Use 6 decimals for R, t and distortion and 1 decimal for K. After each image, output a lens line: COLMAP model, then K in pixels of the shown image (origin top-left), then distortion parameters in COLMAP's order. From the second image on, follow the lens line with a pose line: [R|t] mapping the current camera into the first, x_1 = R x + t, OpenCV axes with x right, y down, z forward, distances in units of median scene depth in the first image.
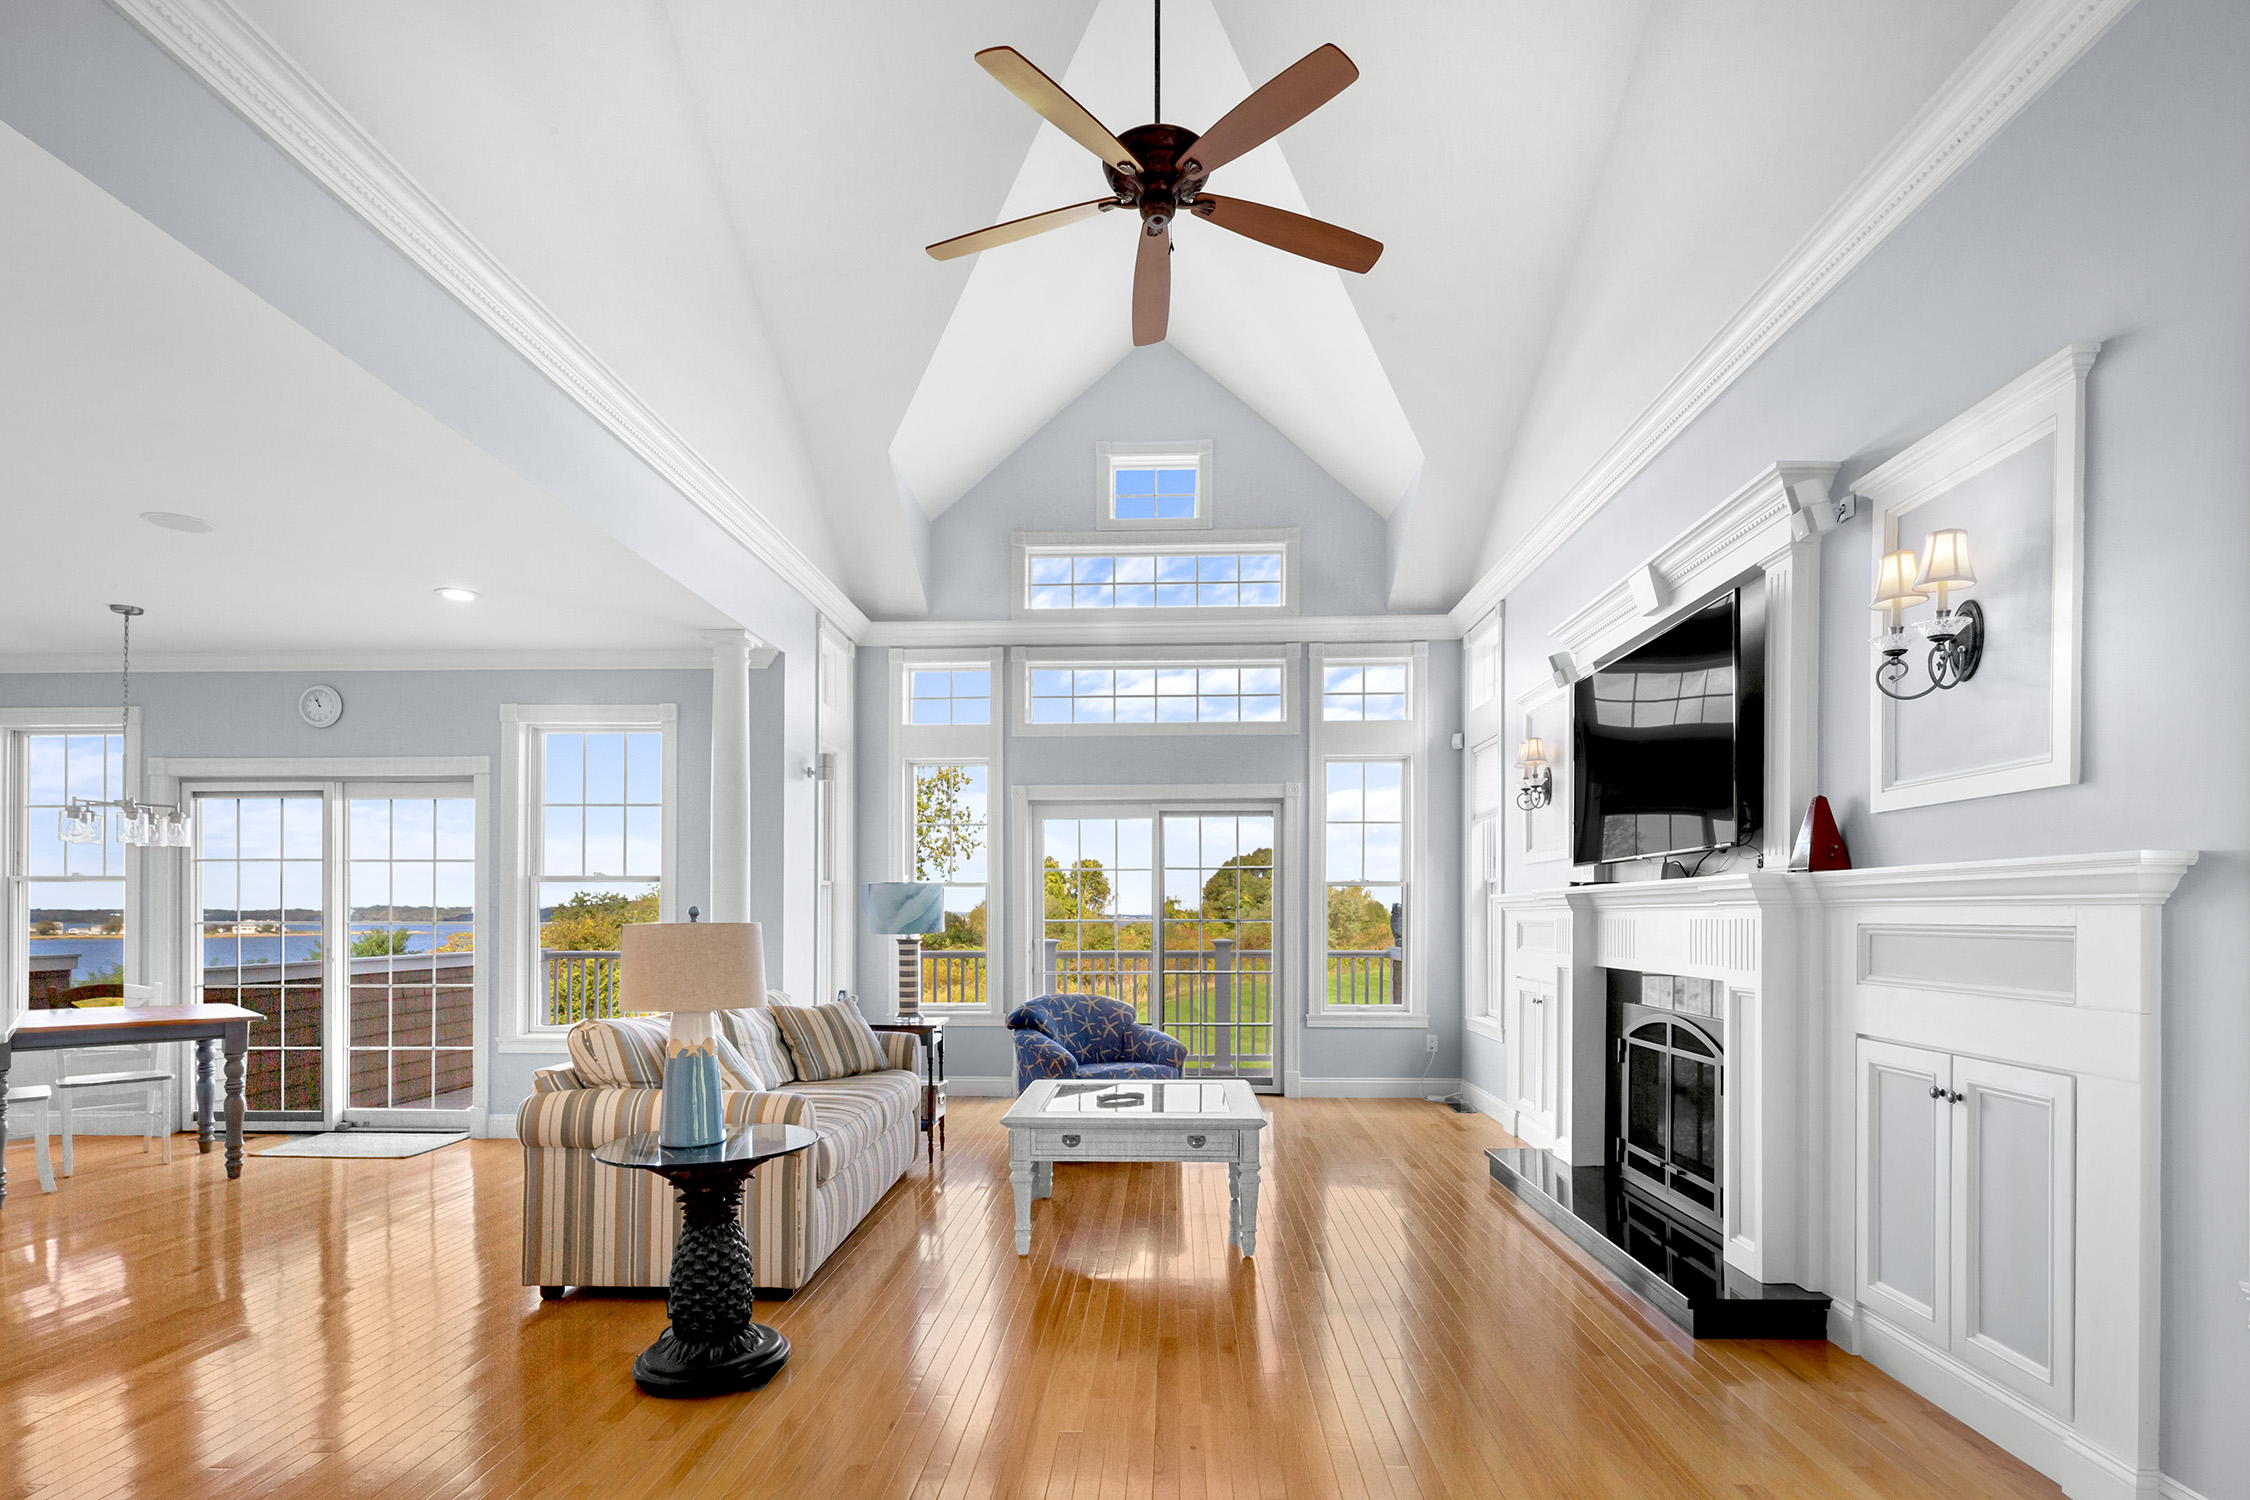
lens RADIAL K [[1129.7, 0, 1142.5], [0, 1129.7, 910.1], [0, 0, 1]] dist [-0.002266, -0.000242]
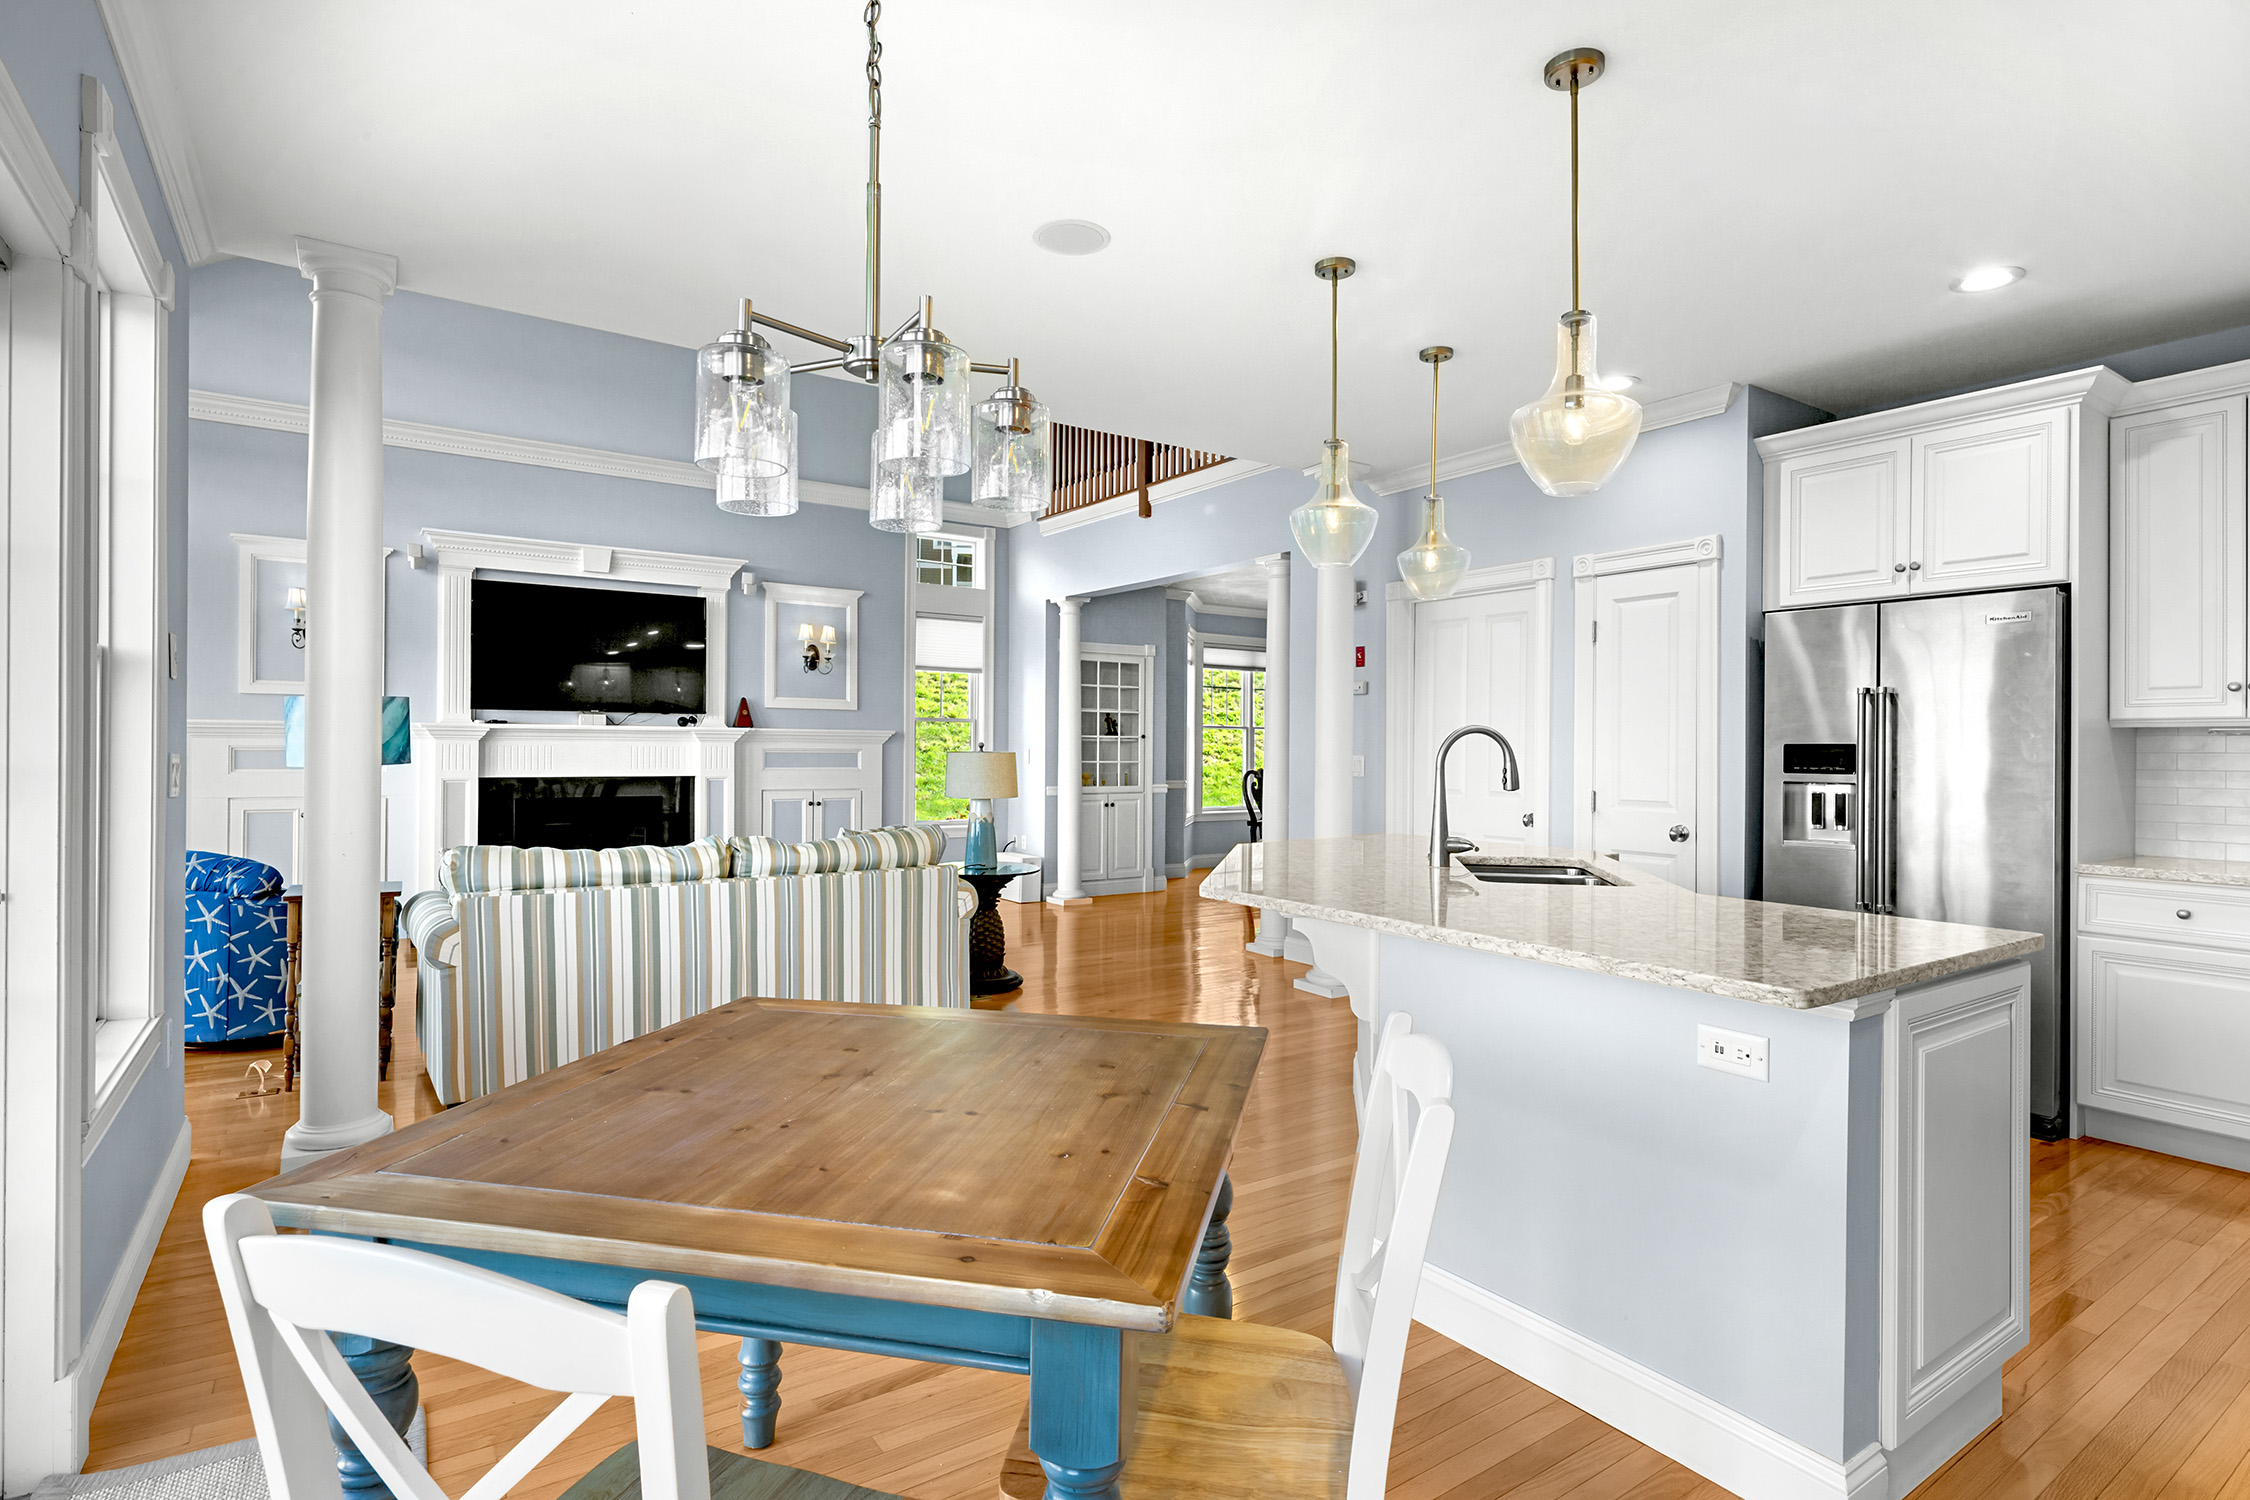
lens RADIAL K [[1106.7, 0, 1106.8], [0, 1106.7, 747.0], [0, 0, 1]] dist [0.002422, 0.000101]
pose [[-0.581705, -0.005065, 0.813384, -0.986113], [-0.013087, 0.999909, -0.003133, 0.002689], [-0.813294, -0.012467, -0.581719, 0.935335]]
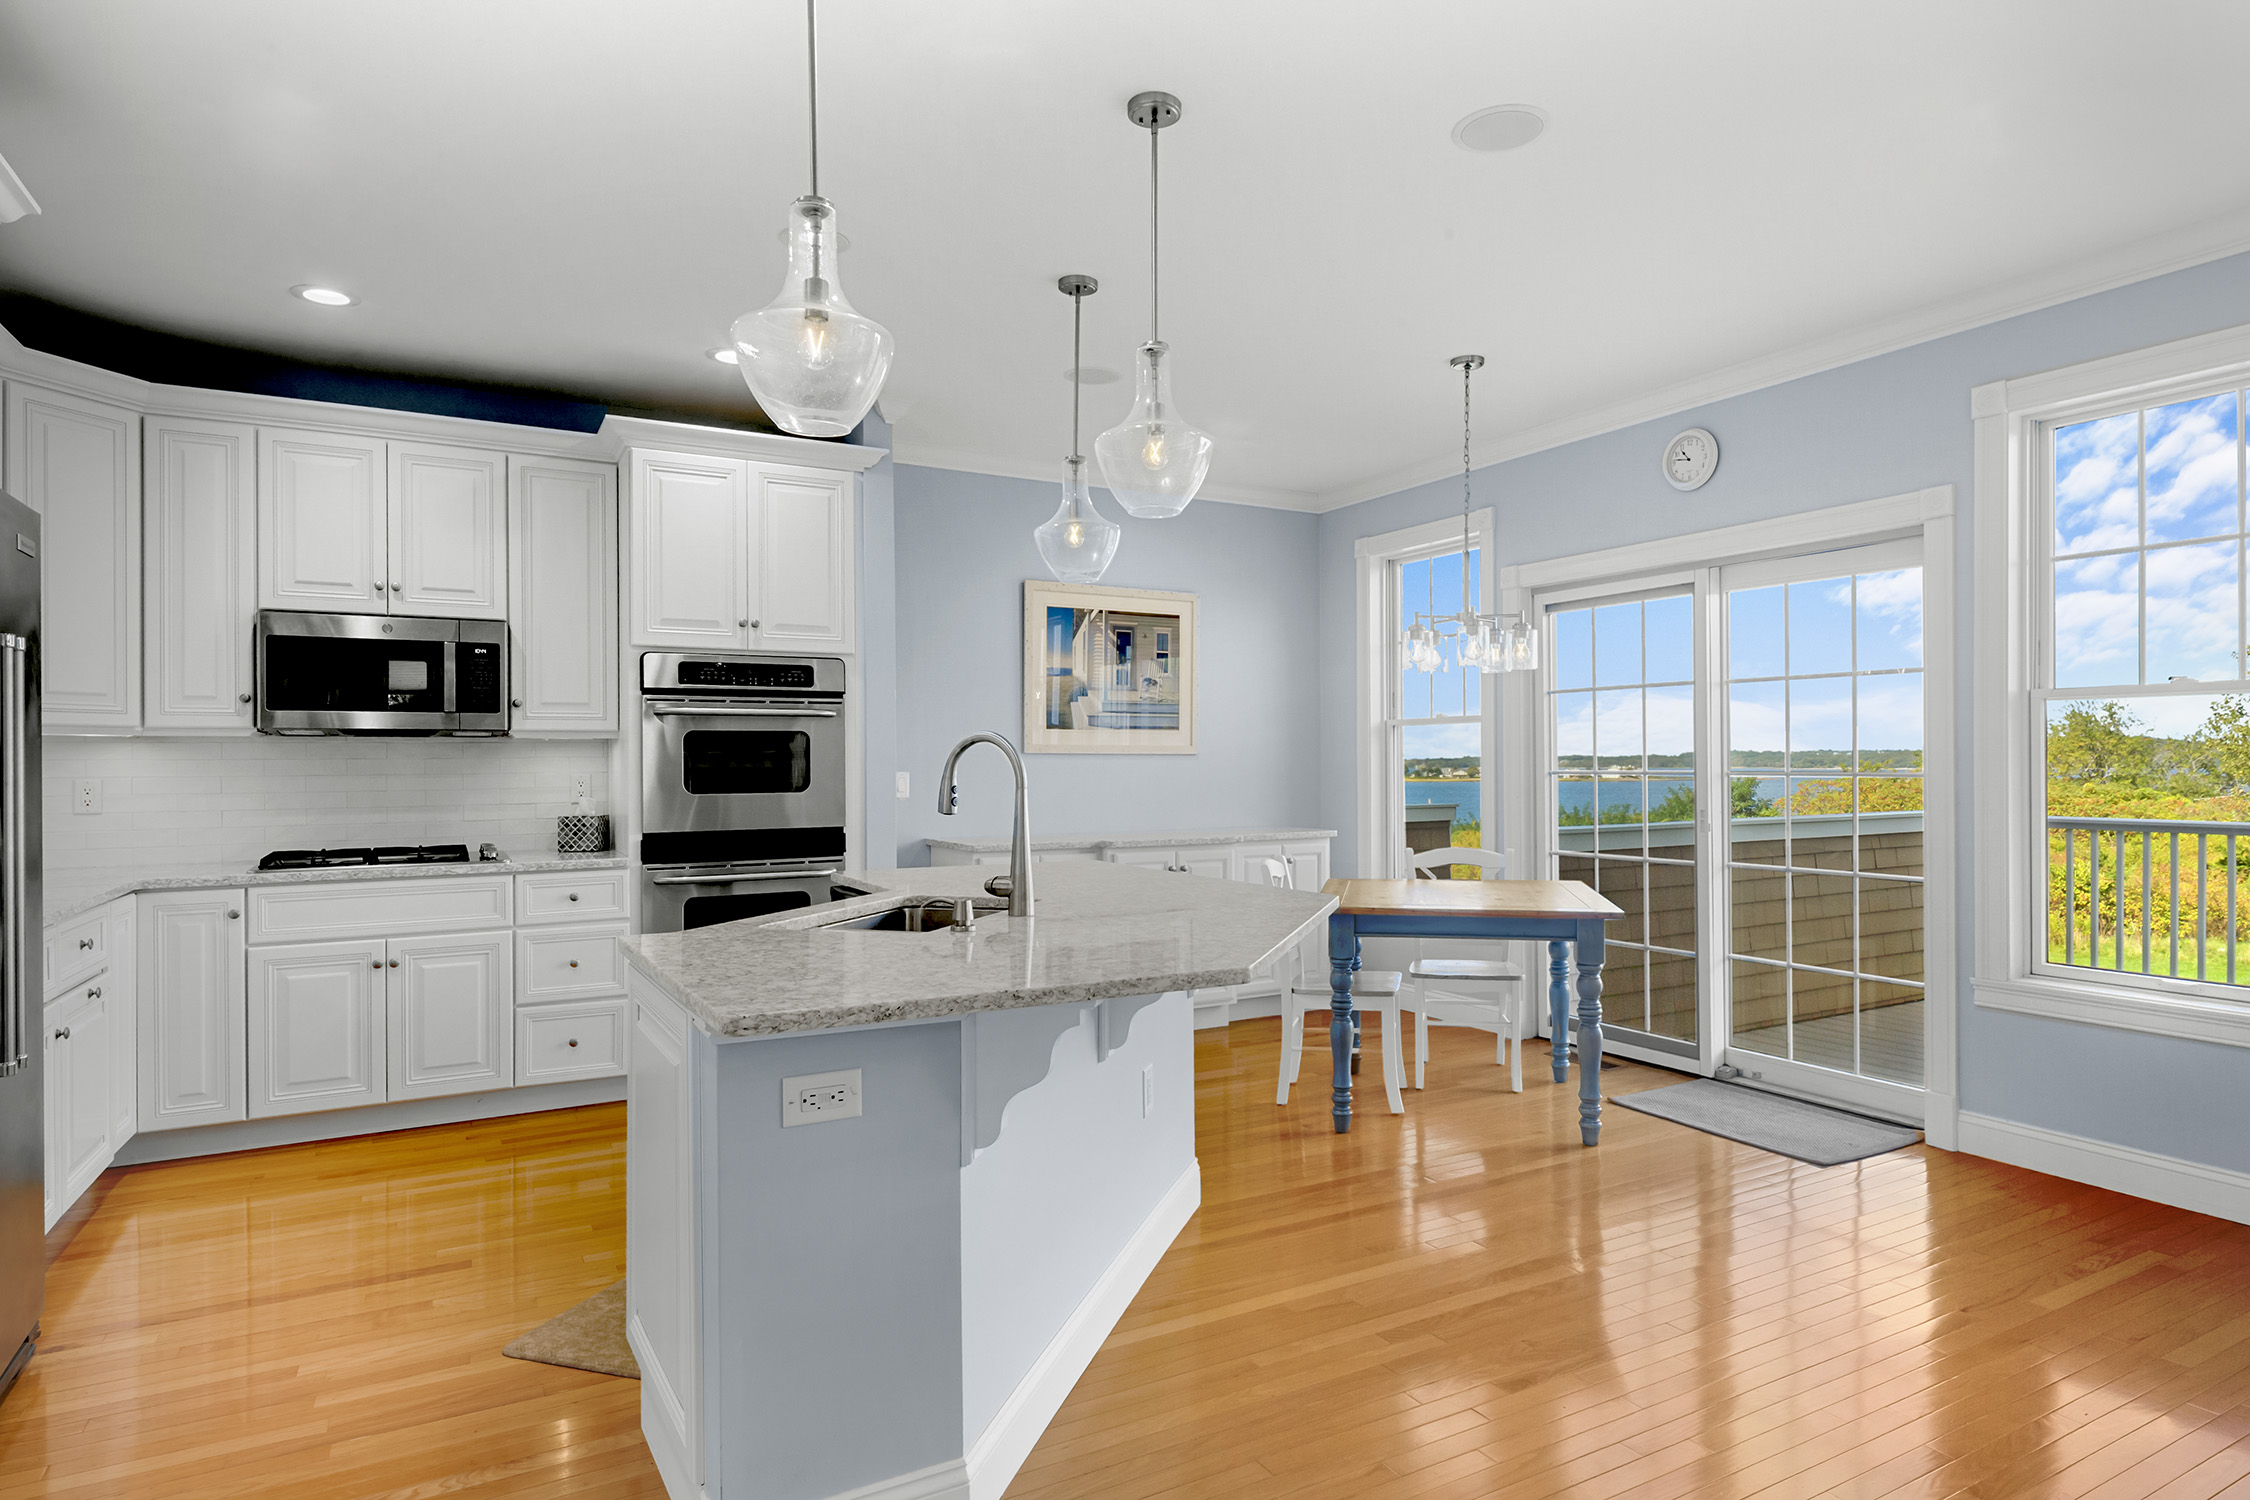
lens RADIAL K [[1255.6, 0, 1156.3], [0, 1255.6, 756.6], [0, 0, 1]] dist [0.002959, -0.000202]
pose [[0.523717, -0.006696, -0.851866, -0.241984], [0.008834, 0.999958, -0.002429, -0.000085], [0.851846, -0.006254, 0.523754, 0.313409]]
